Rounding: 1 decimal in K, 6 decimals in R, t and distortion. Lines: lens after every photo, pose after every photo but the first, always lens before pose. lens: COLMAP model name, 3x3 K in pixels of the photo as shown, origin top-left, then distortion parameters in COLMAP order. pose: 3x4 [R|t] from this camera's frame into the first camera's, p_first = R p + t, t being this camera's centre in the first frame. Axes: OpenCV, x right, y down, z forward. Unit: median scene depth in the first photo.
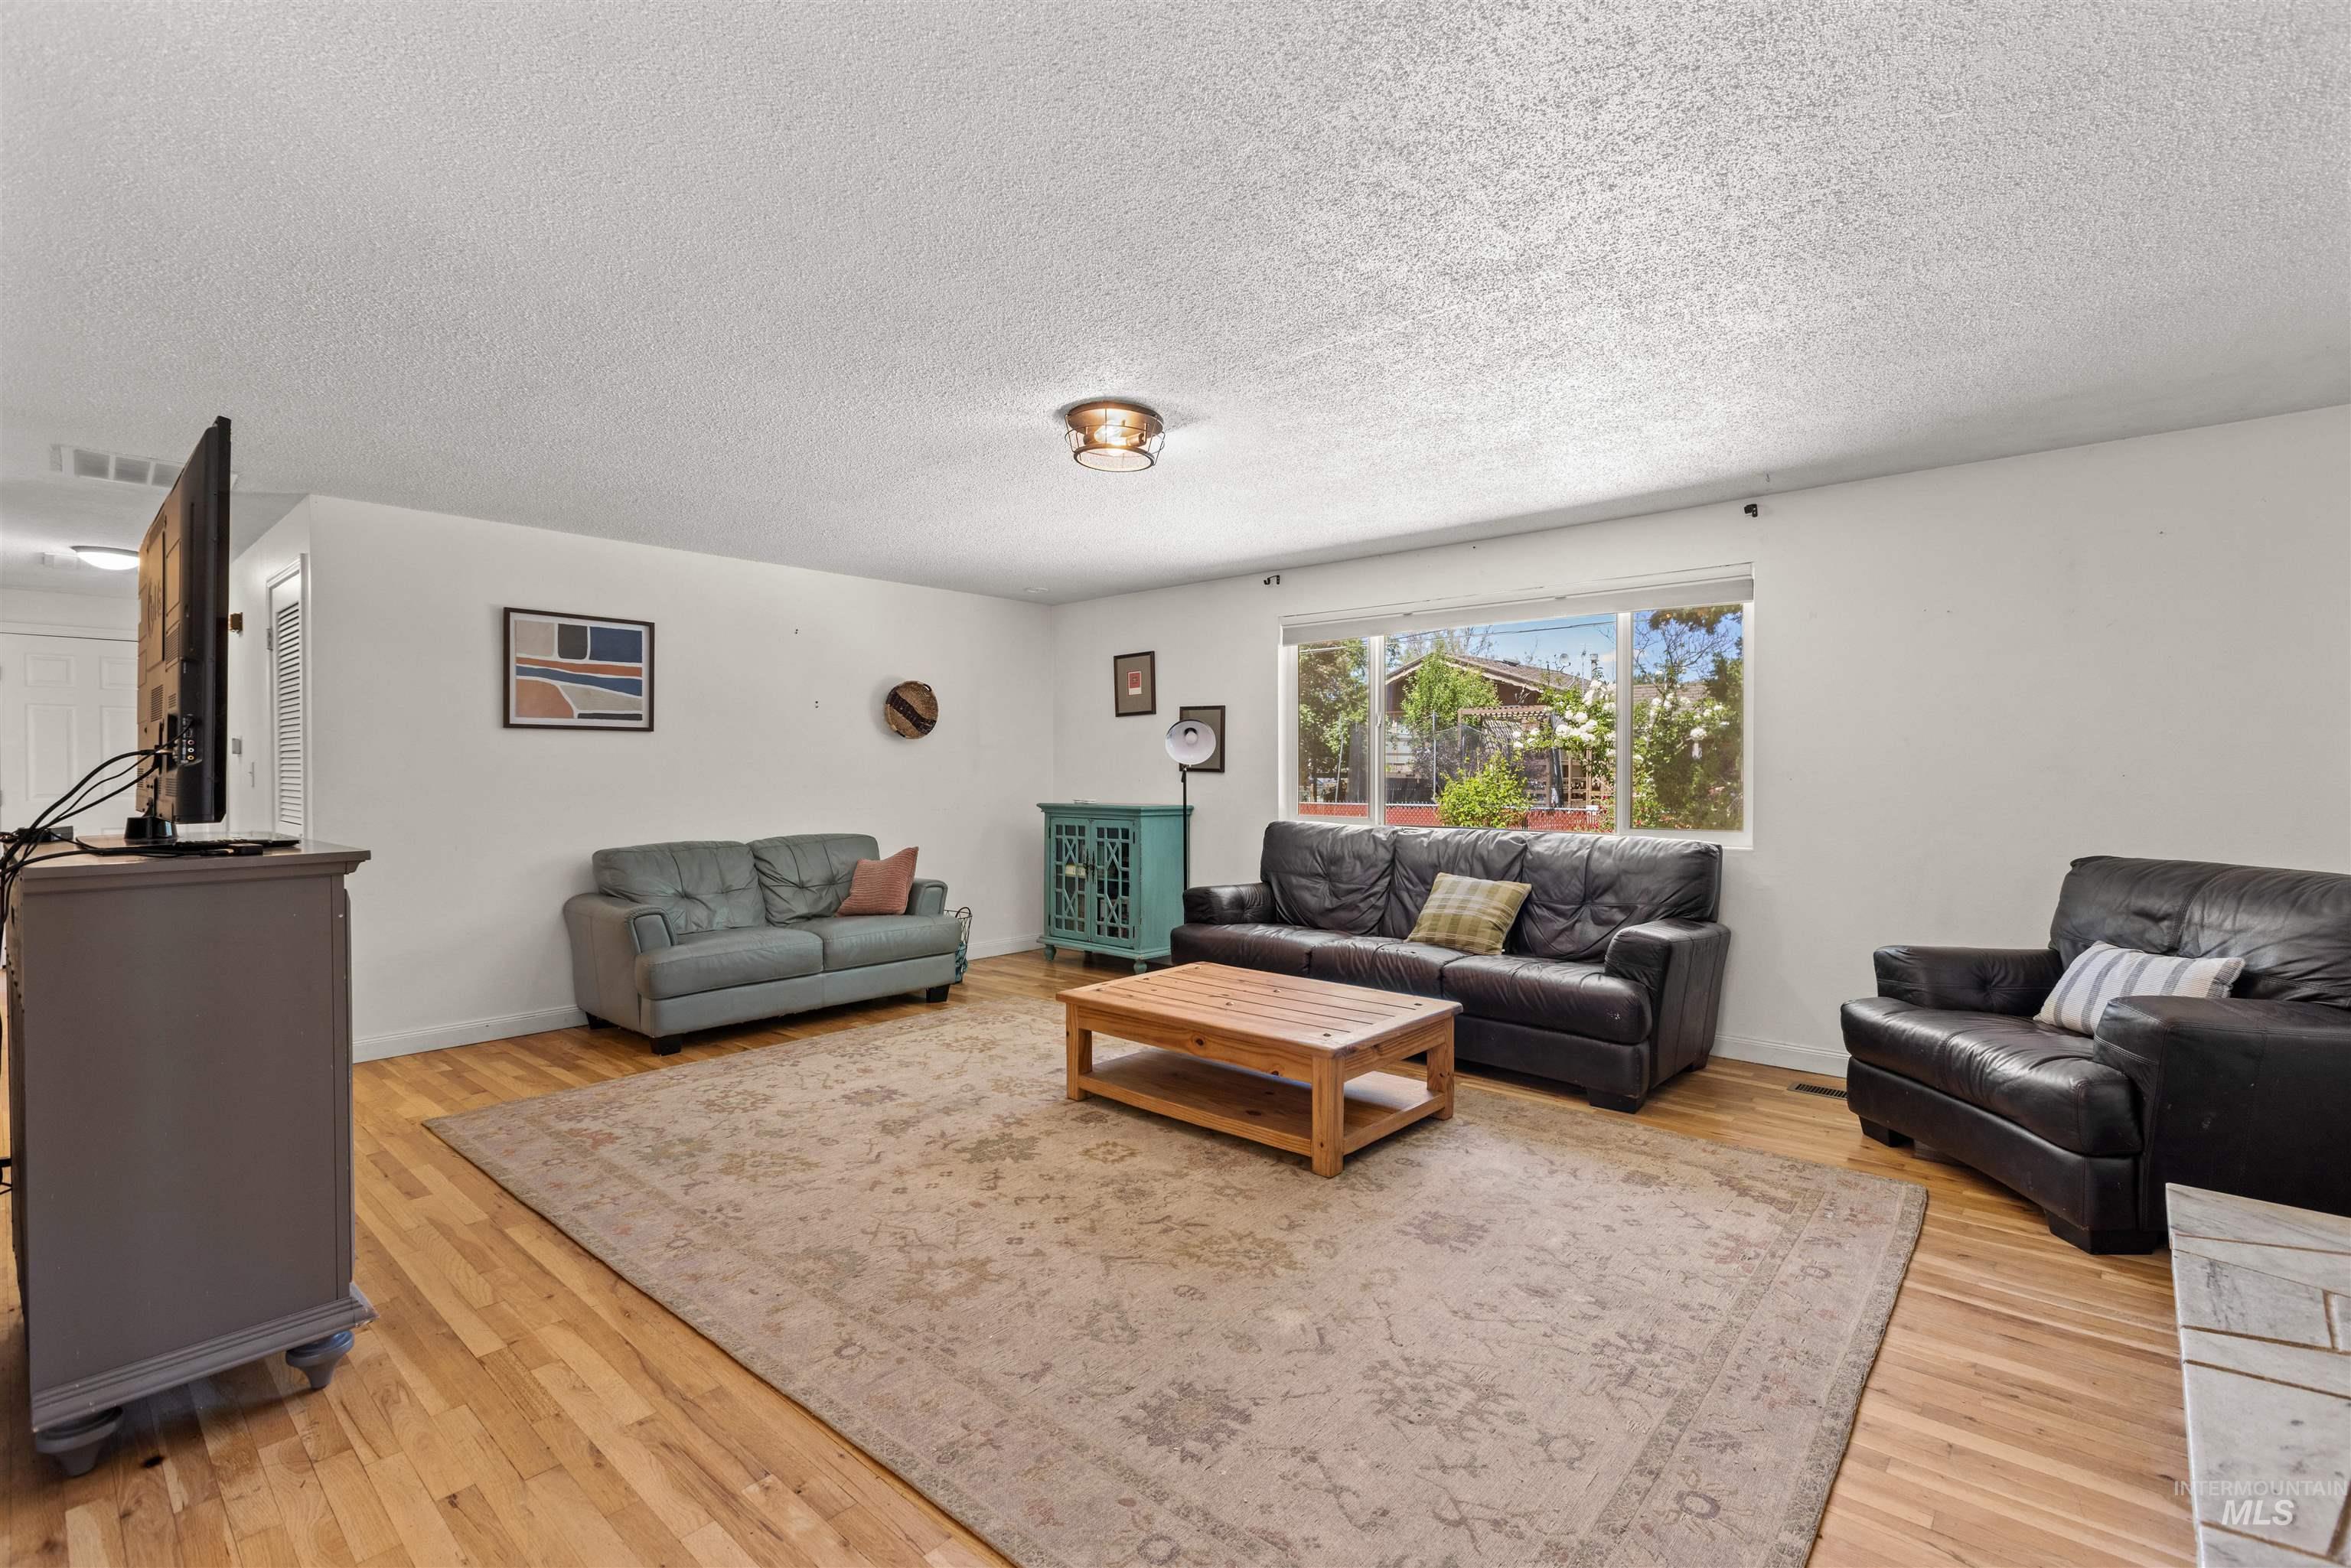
lens RADIAL K [[1056.6, 0, 1175.3], [0, 1056.6, 779.3], [0, 0, 1]] dist [0.001252, -0.001123]
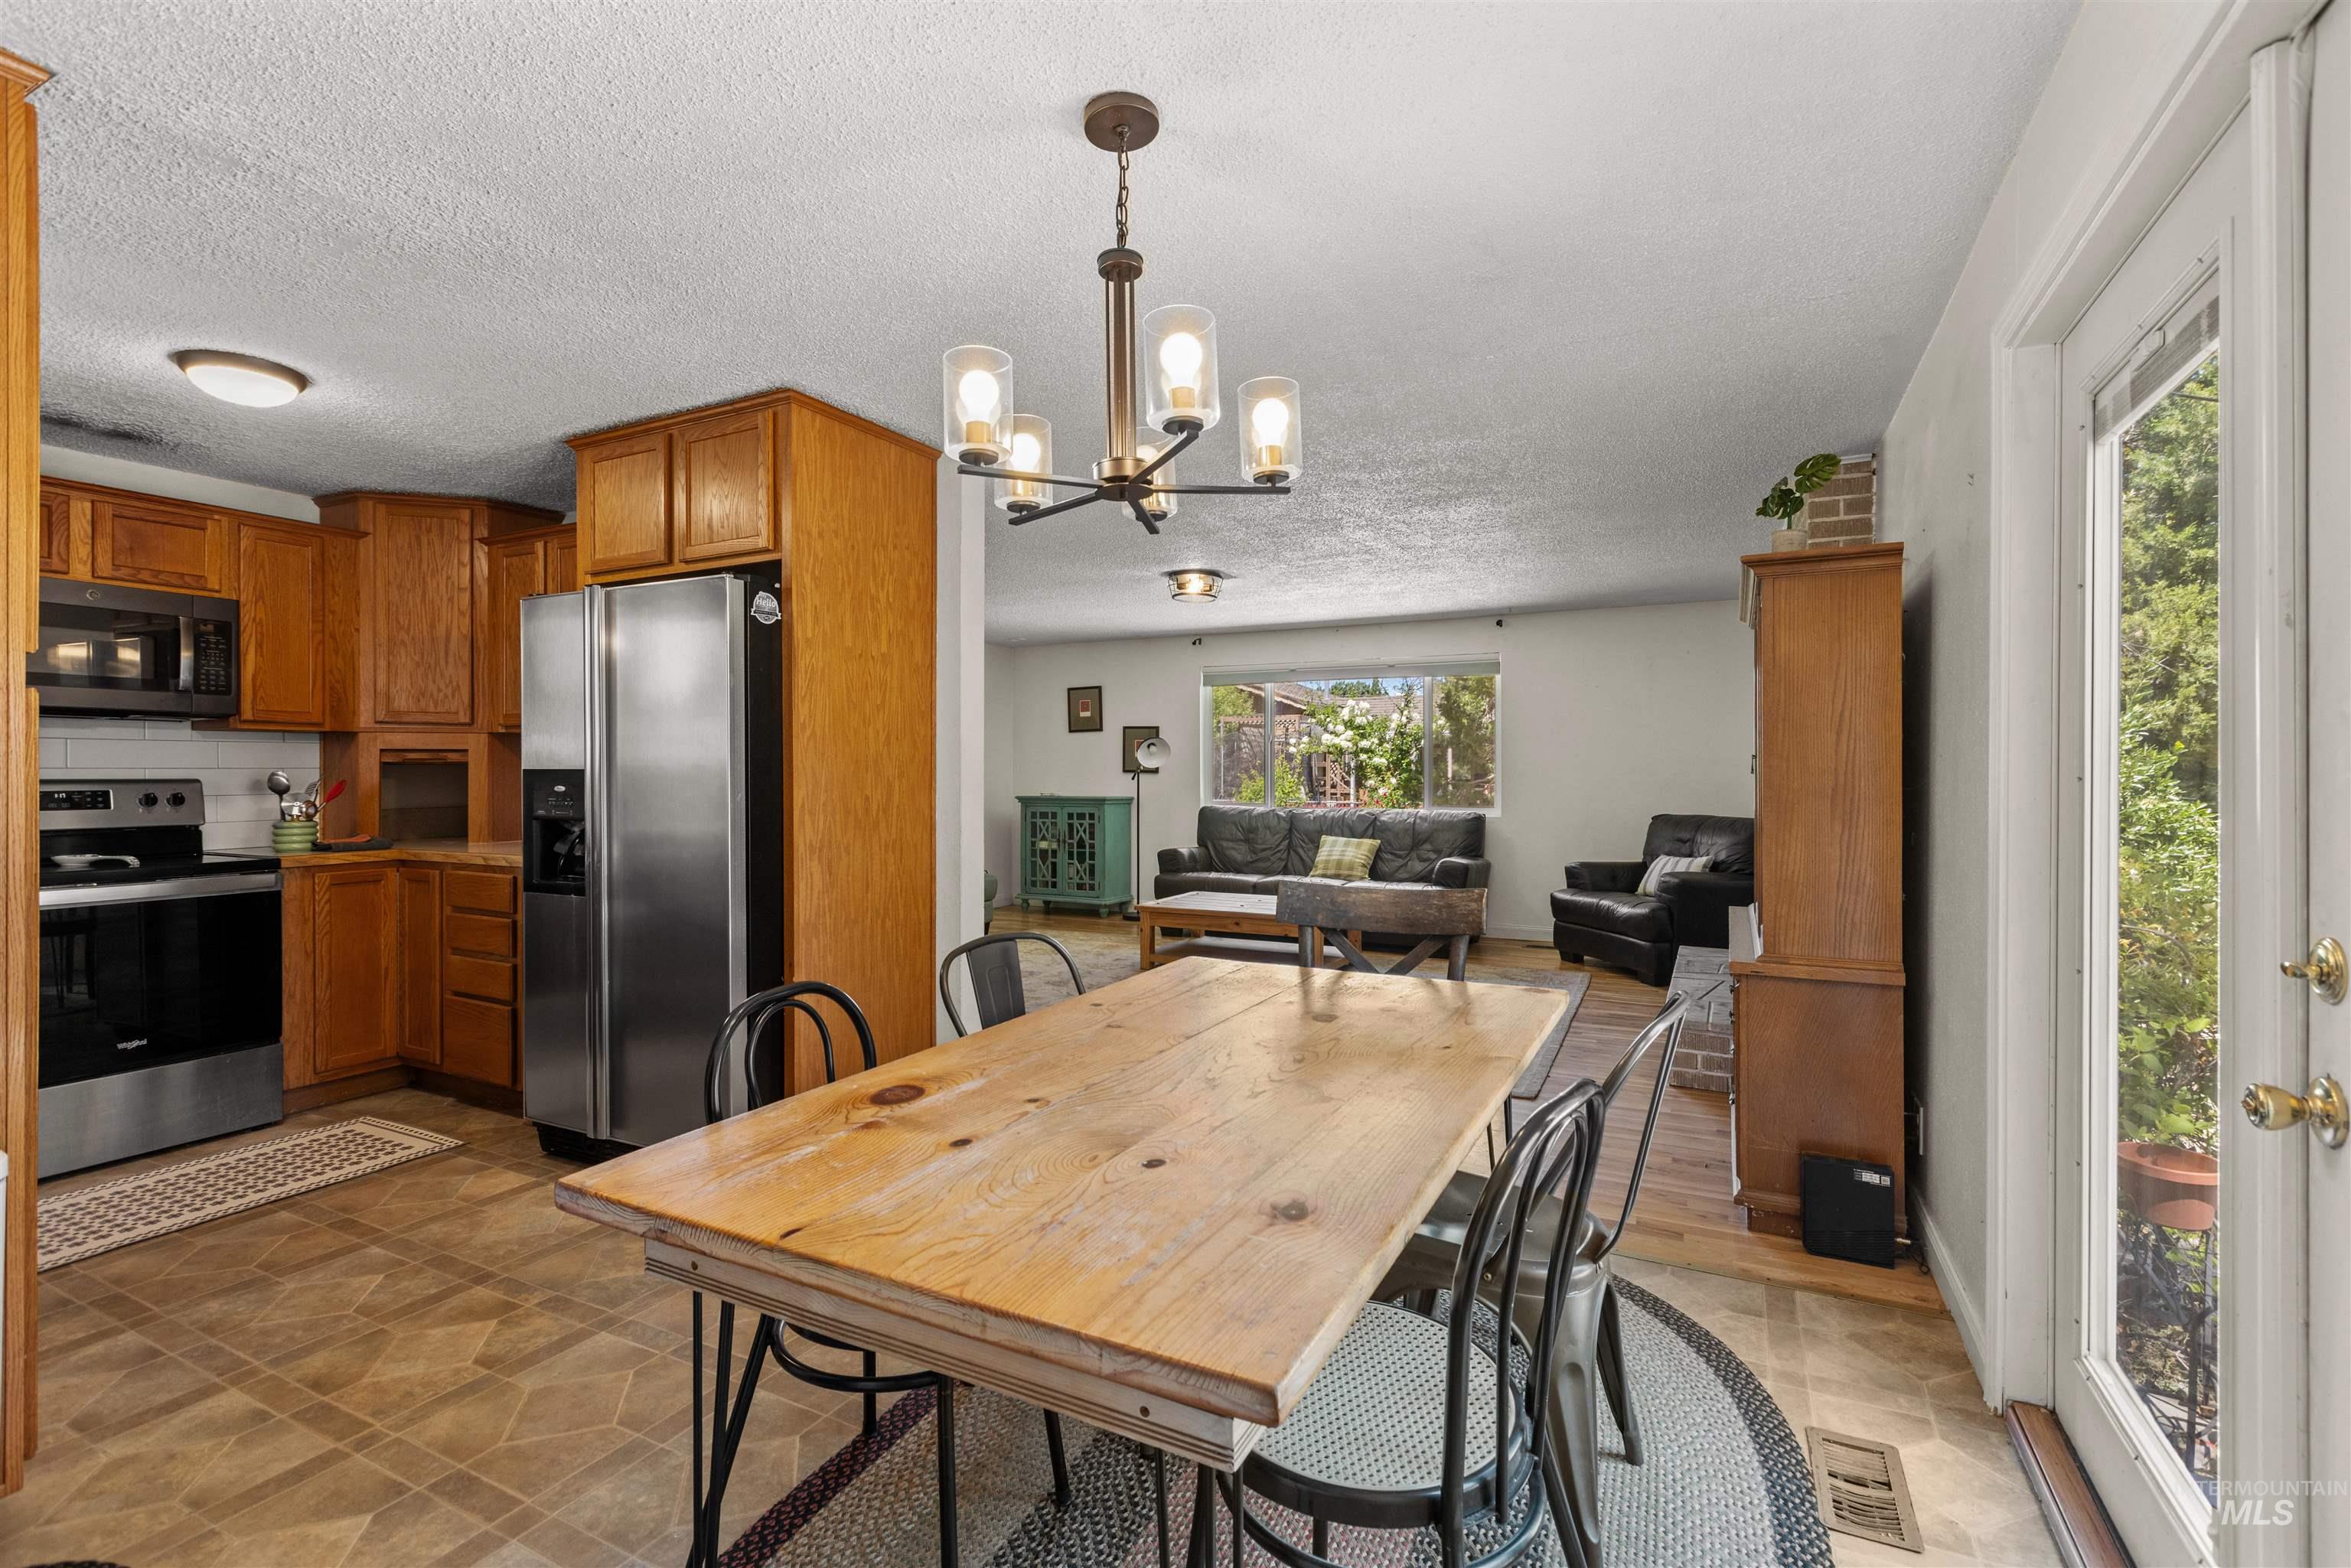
lens RADIAL K [[1056.6, 0, 1177.4], [0, 1056.6, 774.8], [0, 0, 1]] dist [0.001252, -0.001123]
pose [[0.967576, -0.002008, 0.252572, -0.338972], [0.003202, 0.999986, -0.004314, 0.002415], [-0.252559, 0.004982, 0.967569, -0.457623]]
